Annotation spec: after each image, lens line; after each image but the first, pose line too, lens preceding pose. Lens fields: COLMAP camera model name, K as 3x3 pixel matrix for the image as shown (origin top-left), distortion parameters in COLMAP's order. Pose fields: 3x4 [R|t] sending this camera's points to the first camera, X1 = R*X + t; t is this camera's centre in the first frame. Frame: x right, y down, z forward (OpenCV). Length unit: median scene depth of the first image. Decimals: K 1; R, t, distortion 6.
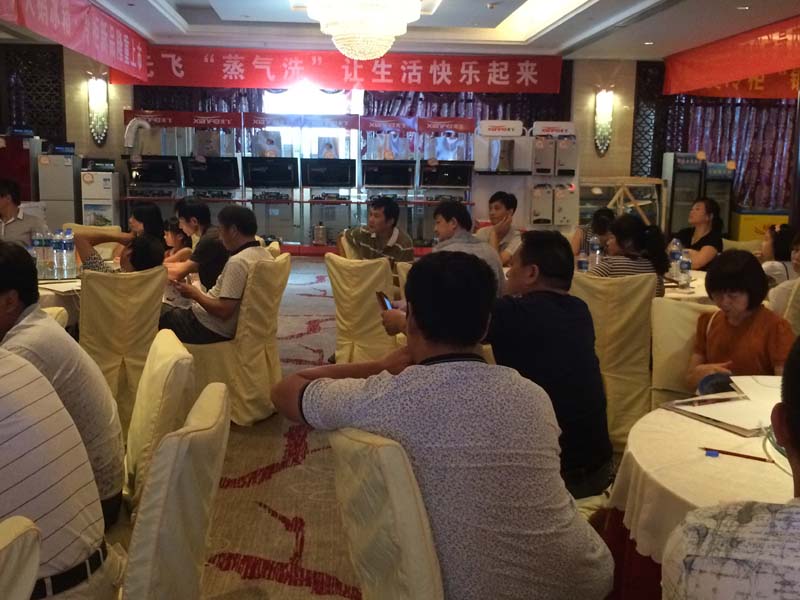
lens RADIAL K [[914.7, 0, 400.0], [0, 914.7, 300.0], [0, 0, 1]] dist [0.005959, 0.004660]
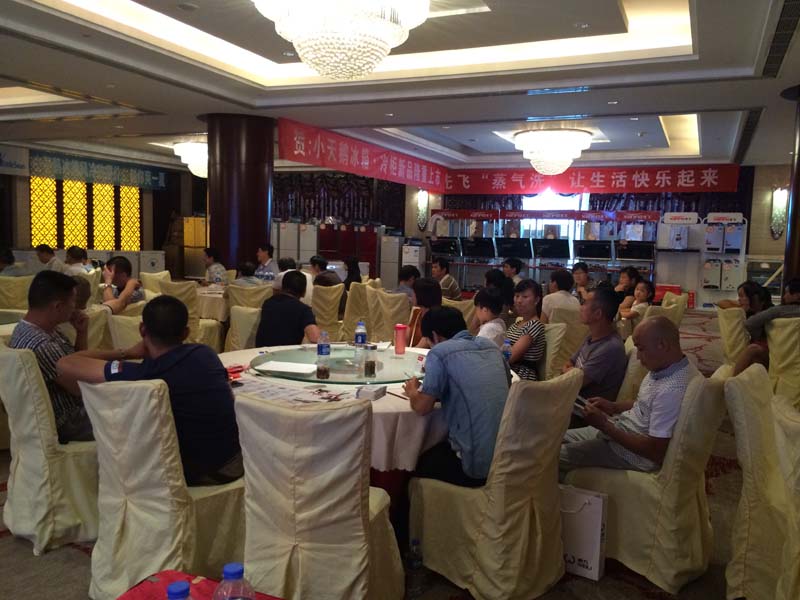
lens RADIAL K [[652.6, 0, 400.0], [0, 652.6, 300.0], [0, 0, 1]] dist [-0.002705, -0.001590]
pose [[0.875629, 0.050806, -0.480305, 0.213834], [-0.081143, 0.995792, -0.042597, 0.009723], [0.476119, 0.076273, 0.876067, -0.044228]]
